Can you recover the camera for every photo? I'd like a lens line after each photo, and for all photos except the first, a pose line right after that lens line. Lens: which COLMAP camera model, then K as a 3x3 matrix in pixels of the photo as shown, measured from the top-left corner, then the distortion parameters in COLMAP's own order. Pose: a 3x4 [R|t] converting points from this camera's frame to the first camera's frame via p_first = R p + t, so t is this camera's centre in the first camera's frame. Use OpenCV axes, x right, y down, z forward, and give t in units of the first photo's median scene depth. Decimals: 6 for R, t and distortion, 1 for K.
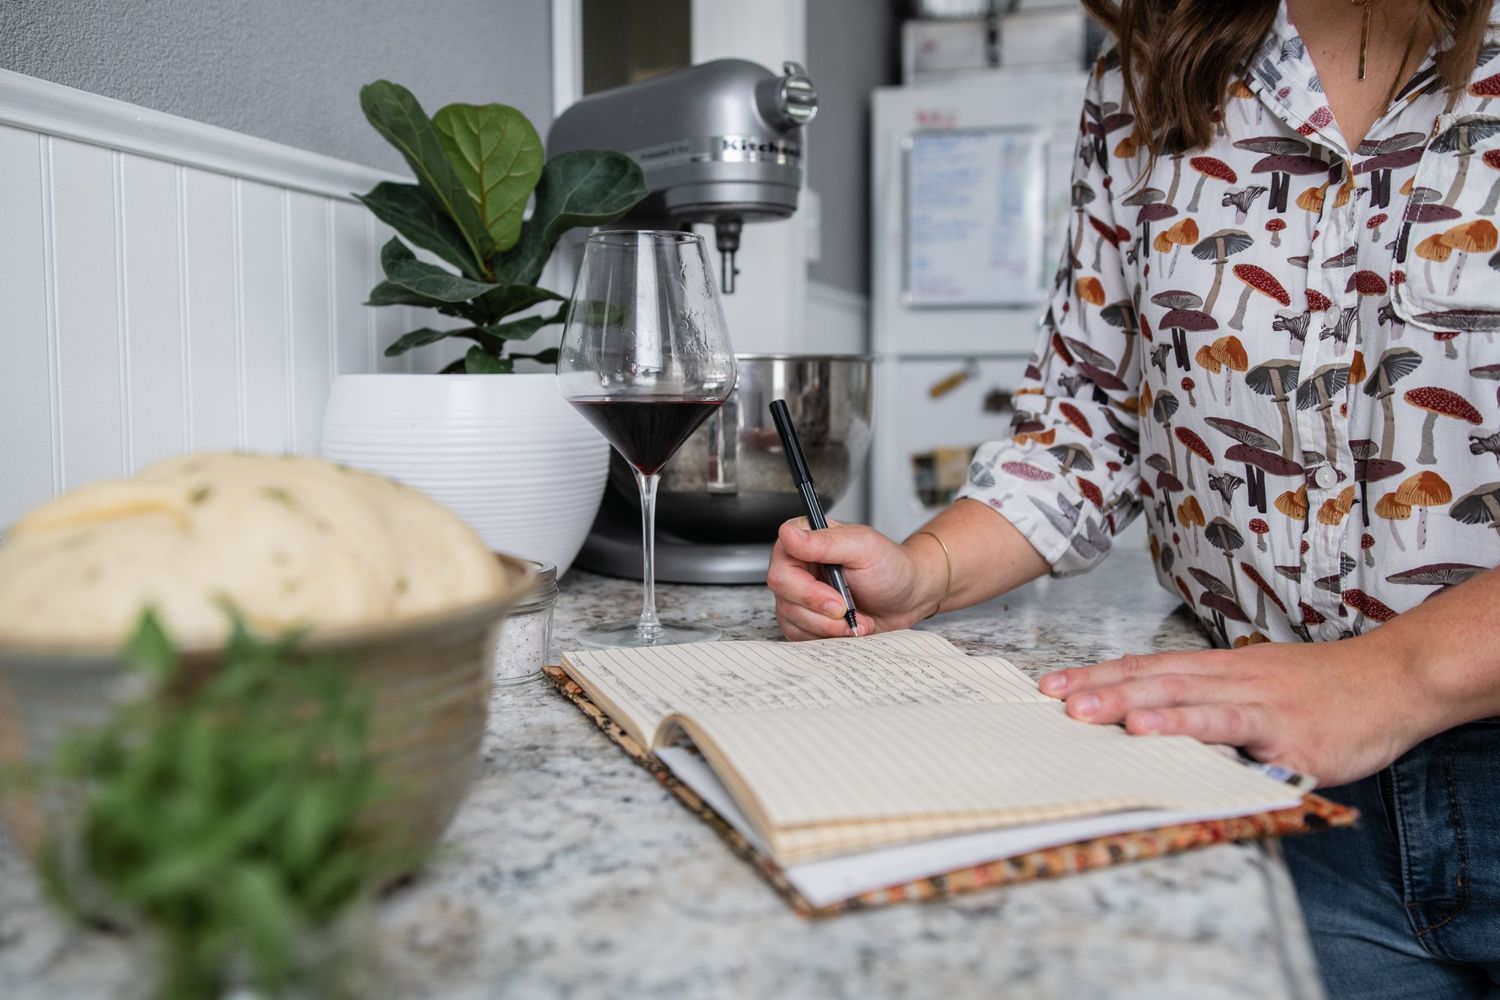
lens RADIAL K [[1270.5, 0, 749.5], [0, 1270.5, 466.8], [0, 0, 1]] dist [-0.011511, 0.003031]
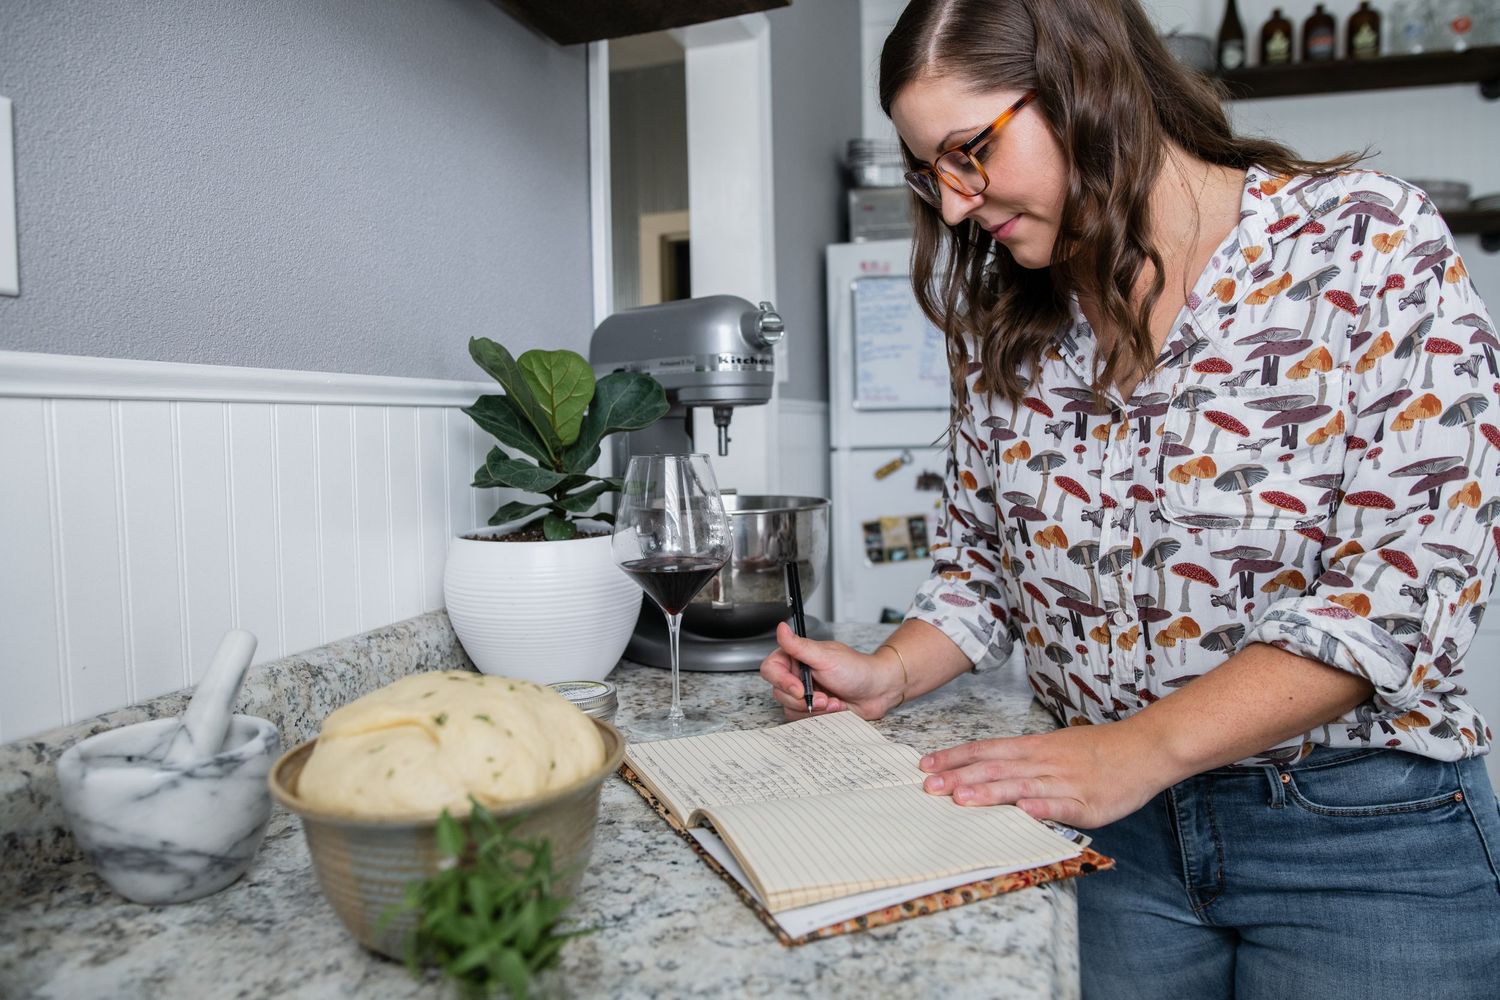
lens RADIAL K [[1043.7, 0, 747.8], [0, 1043.7, 460.3], [0, 0, 1]] dist [-0.044013, 0.000941]
pose [[0.999737, -0.018965, 0.012869, -0.005503], [0.019393, 0.999235, -0.033974, -0.117735], [-0.012215, 0.034215, 0.999340, -0.198585]]
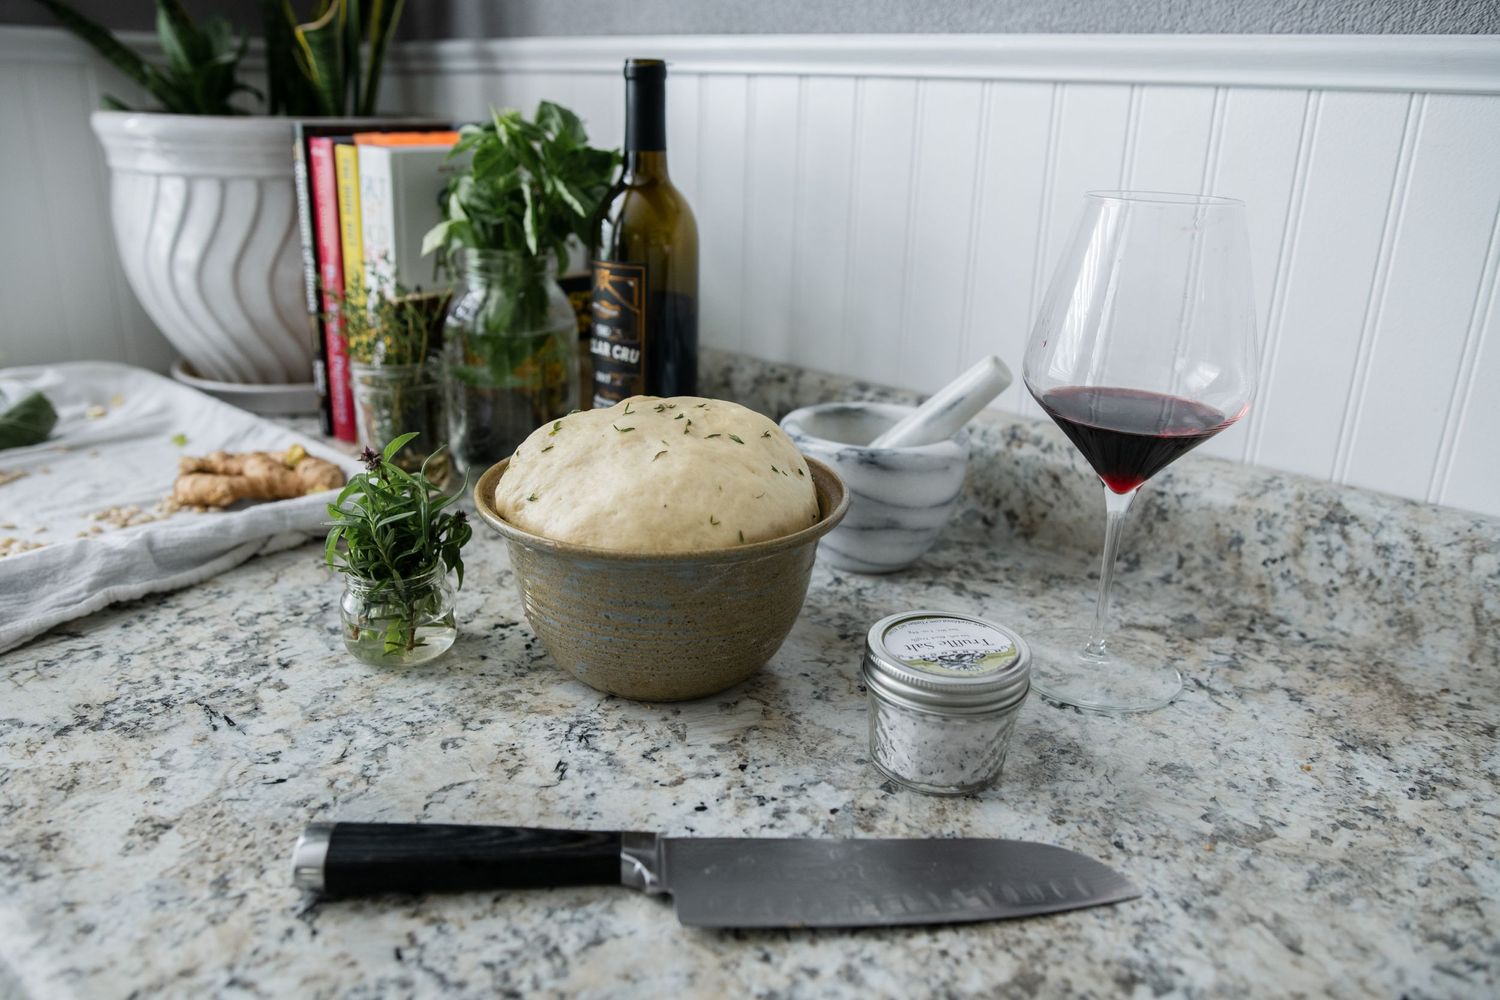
lens RADIAL K [[1118.5, 0, 750.0], [0, 1118.5, 500.0], [0, 0, 1]] dist [-0.045215, 0.009849]
pose [[-0.394926, 0.296777, -0.869458, 0.366414], [-0.091597, 0.928952, 0.358690, -0.189753], [0.914135, 0.221295, -0.339683, 0.743359]]
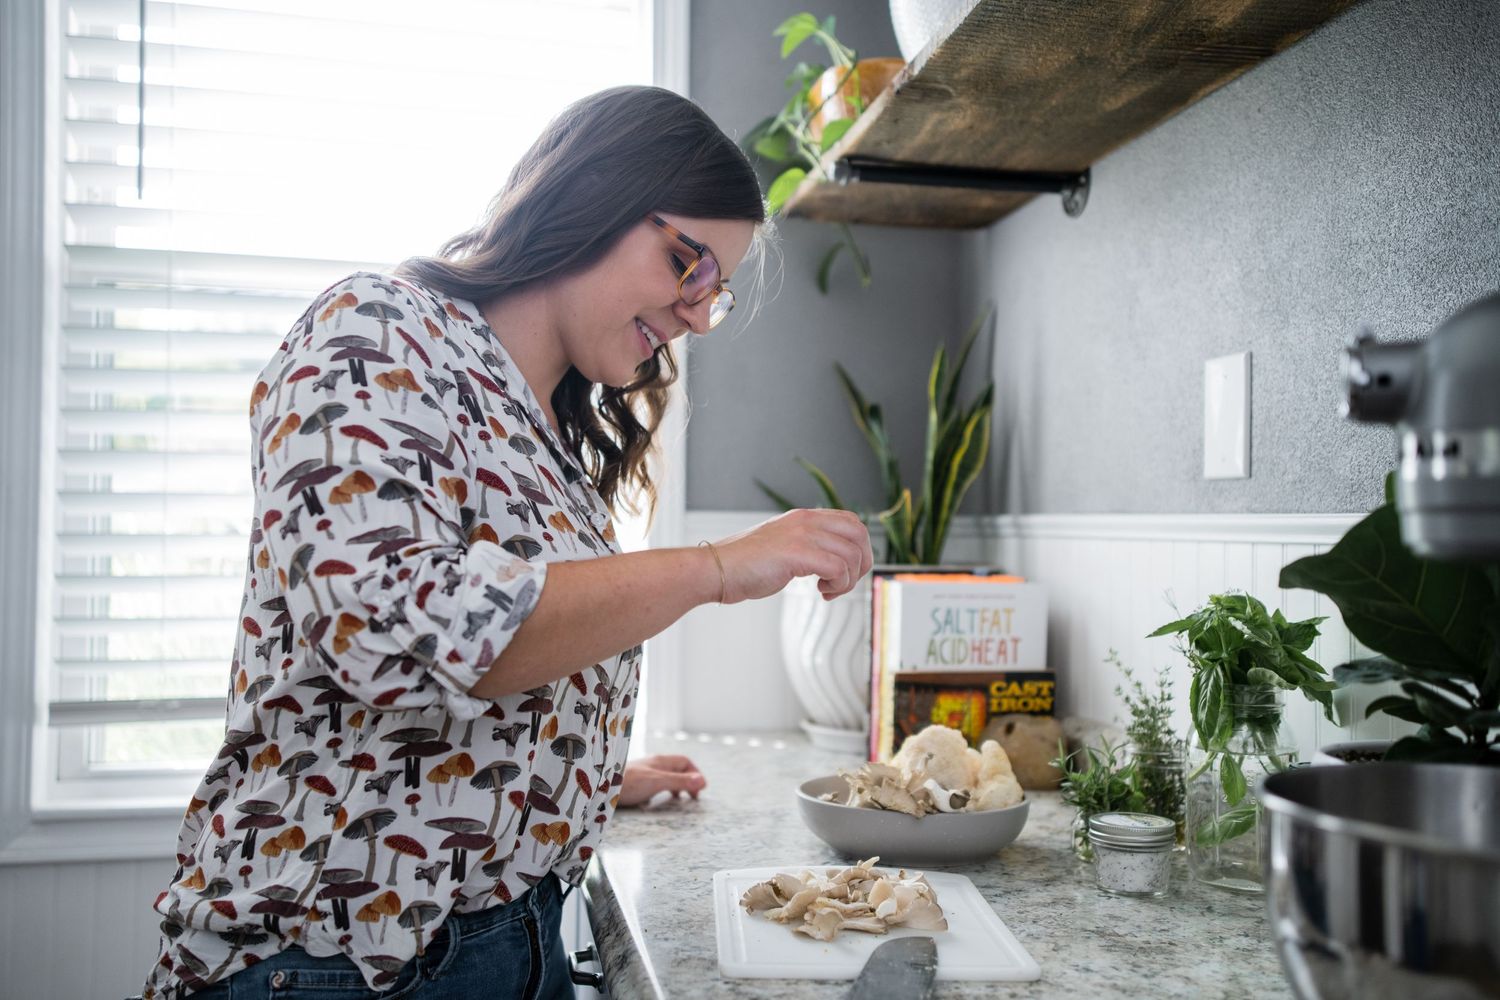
lens RADIAL K [[1483.7, 0, 750.0], [0, 1483.7, 500.0], [0, 0, 1]] dist [0.093384, -0.005991]
pose [[-0.880261, -0.026673, -0.473739, 0.790217], [-0.051209, 0.997927, 0.038967, -0.291842], [0.471718, 0.058561, -0.879803, 1.850152]]
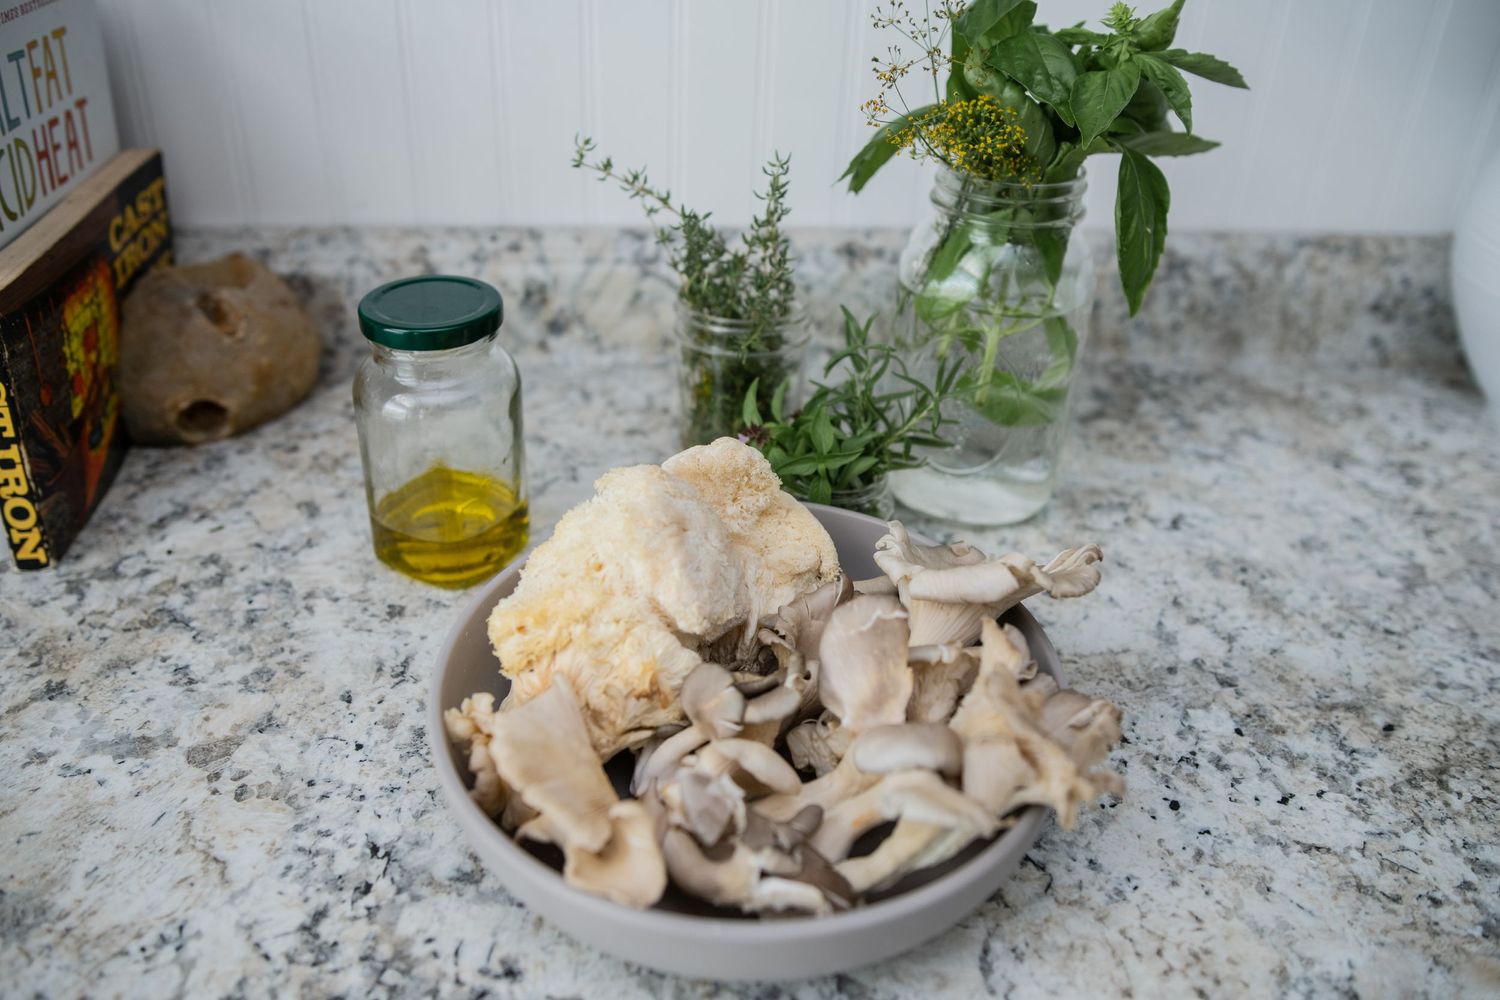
lens RADIAL K [[1118.5, 0, 750.0], [0, 1118.5, 500.0], [0, 0, 1]] dist [-0.045215, 0.009849]
pose [[0.375223, 0.514578, -0.770984, 0.180433], [-0.100424, 0.849429, 0.518060, -0.197577], [0.921479, -0.116963, 0.370401, 0.232936]]
